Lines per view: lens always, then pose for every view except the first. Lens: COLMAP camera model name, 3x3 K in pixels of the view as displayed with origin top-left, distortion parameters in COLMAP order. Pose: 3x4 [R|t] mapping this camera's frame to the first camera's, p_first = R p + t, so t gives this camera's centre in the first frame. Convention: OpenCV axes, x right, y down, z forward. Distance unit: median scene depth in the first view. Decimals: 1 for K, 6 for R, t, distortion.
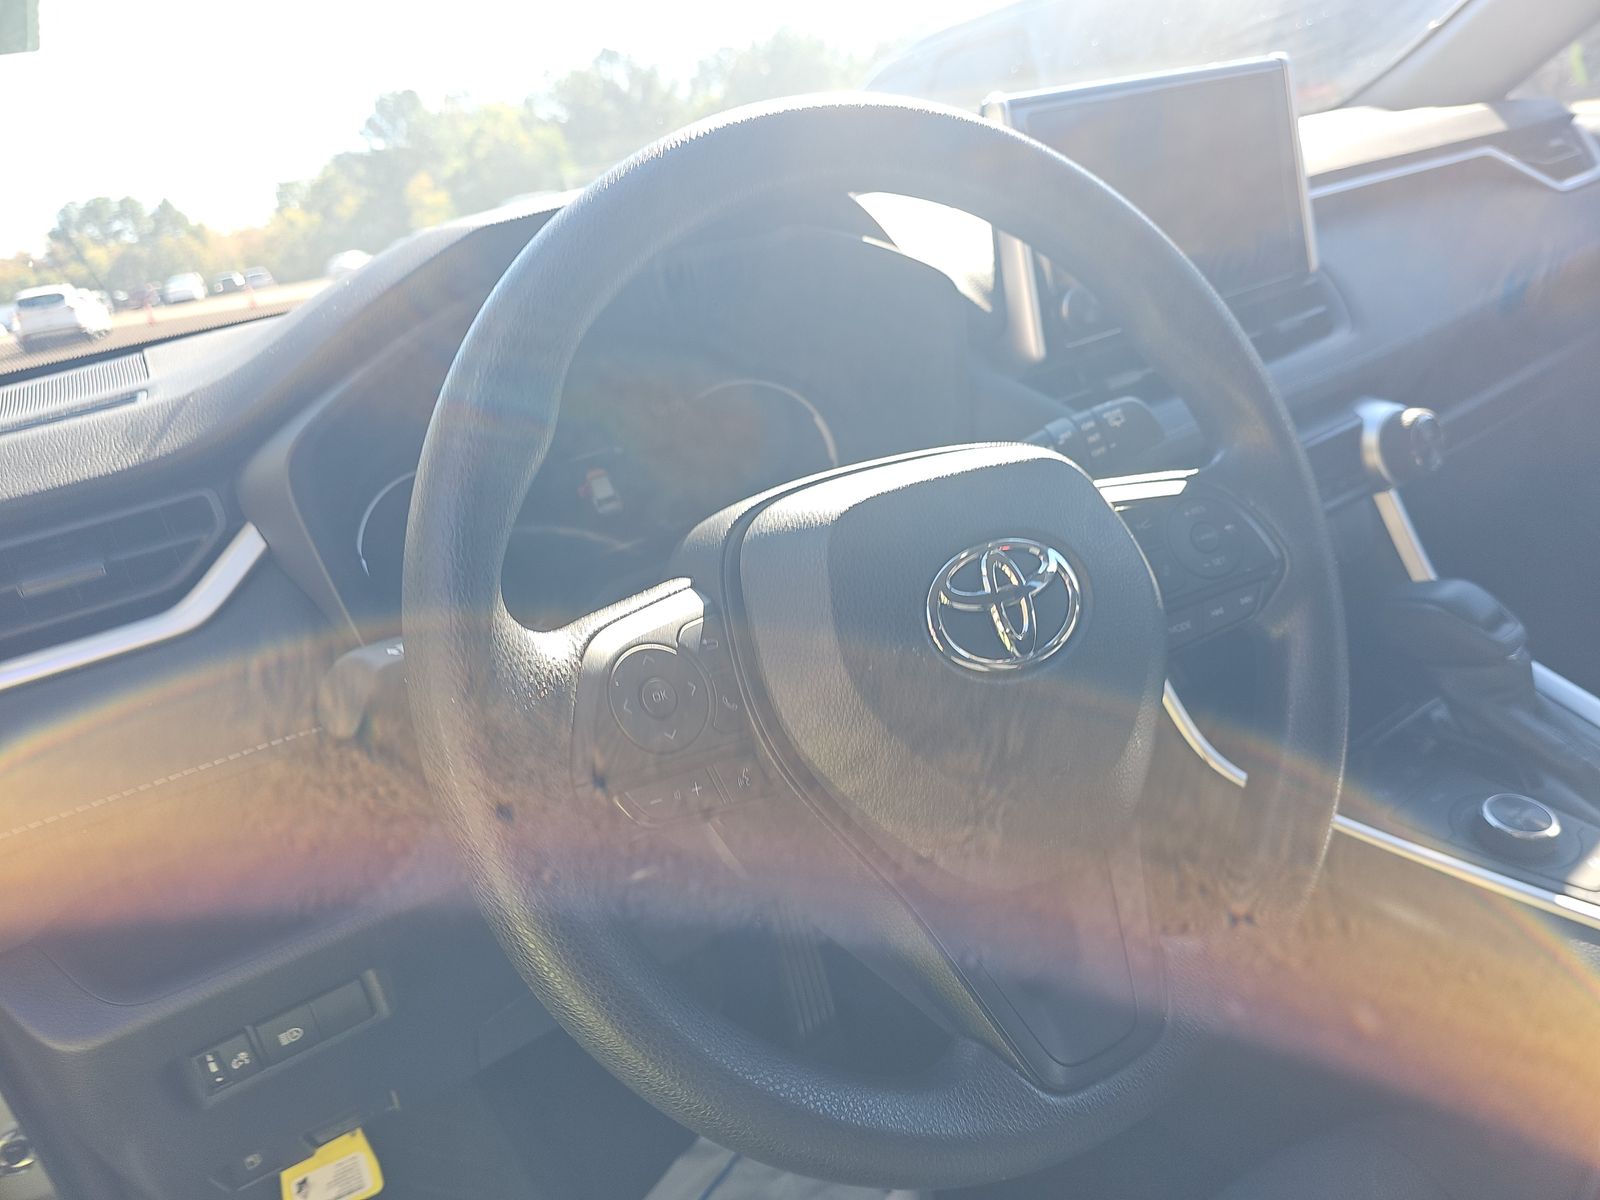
lens RADIAL K [[1096.3, 0, 795.0], [0, 1096.3, 627.5], [0, 0, 1]] dist [0.032198, -0.050746]
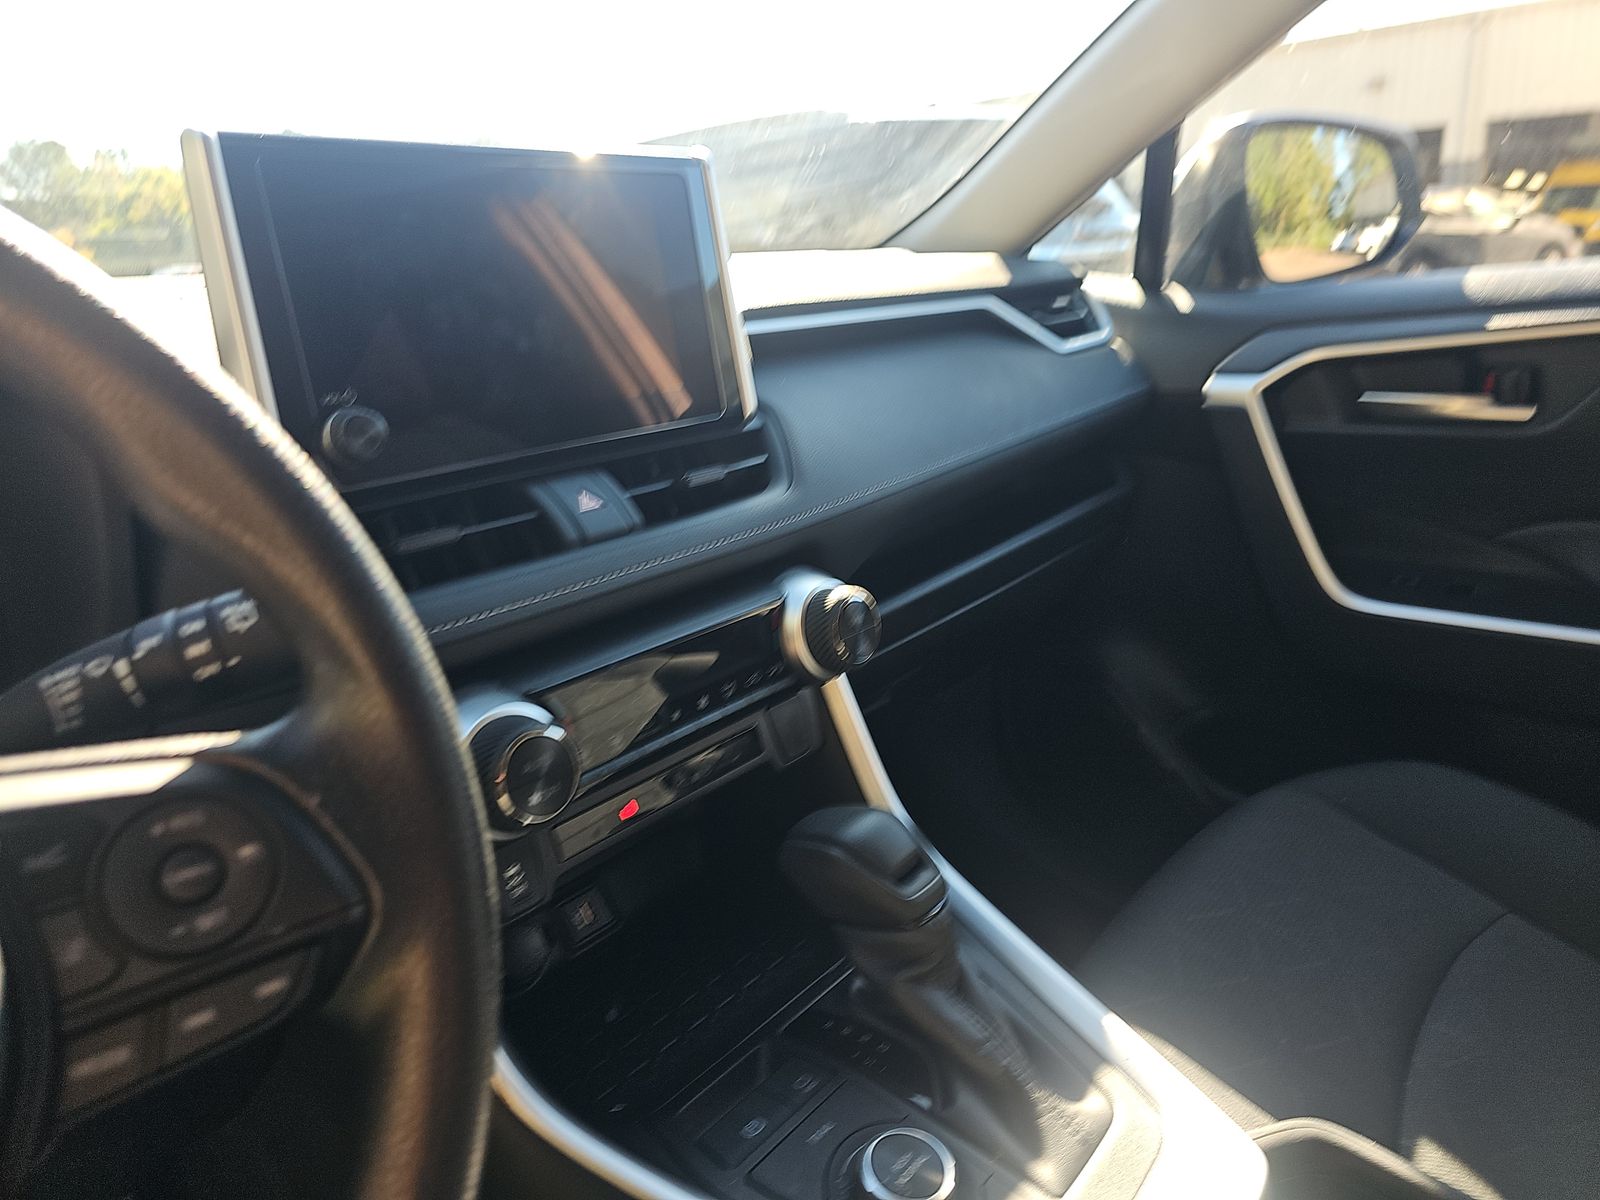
lens RADIAL K [[1096.3, 0, 795.0], [0, 1096.3, 627.5], [0, 0, 1]] dist [0.032198, -0.050746]
pose [[0.960855, 0.027677, 0.275666, 0.308537], [-0.000920, 0.995311, -0.096721, -0.092004], [-0.277051, 0.092681, 0.956375, 0.238027]]
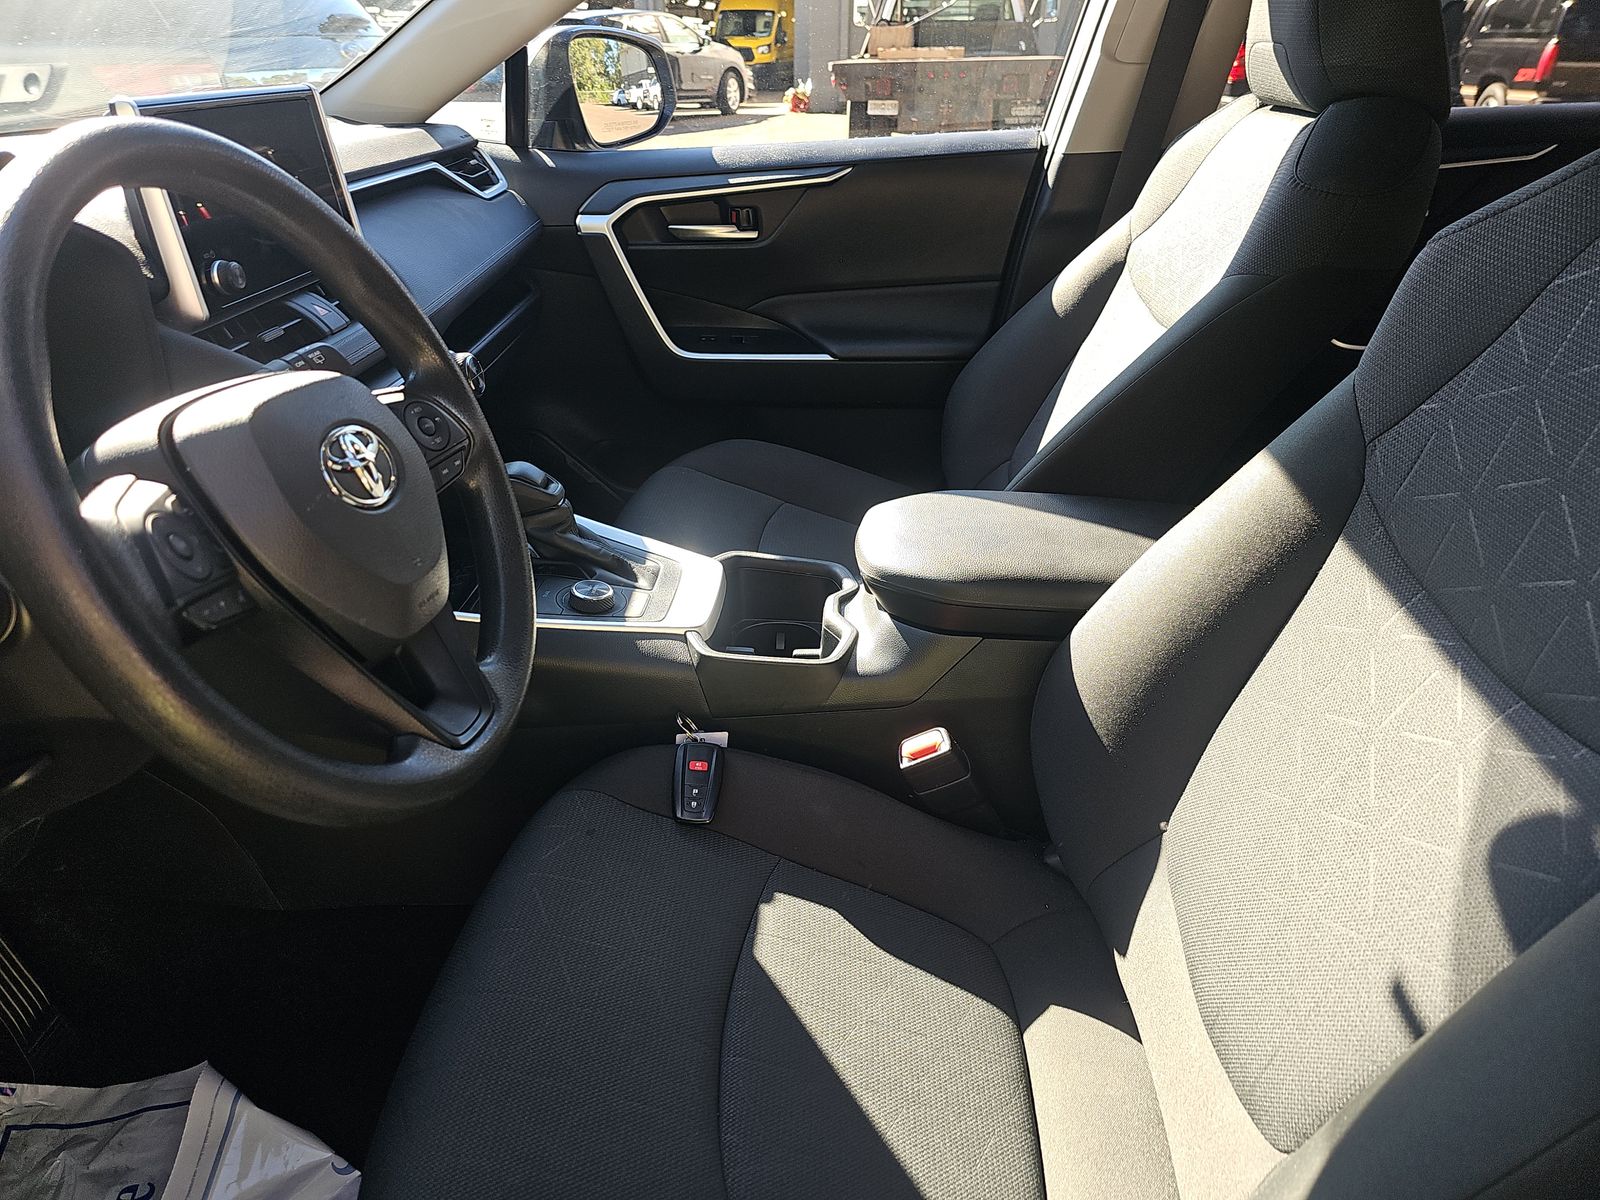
lens RADIAL K [[1096.3, 0, 795.0], [0, 1096.3, 627.5], [0, 0, 1]] dist [0.032198, -0.050746]
pose [[0.619802, -0.209894, 0.756168, -0.346367], [0.188672, 0.975161, 0.116034, 0.072391], [-0.761741, 0.070750, 0.644007, -0.254542]]
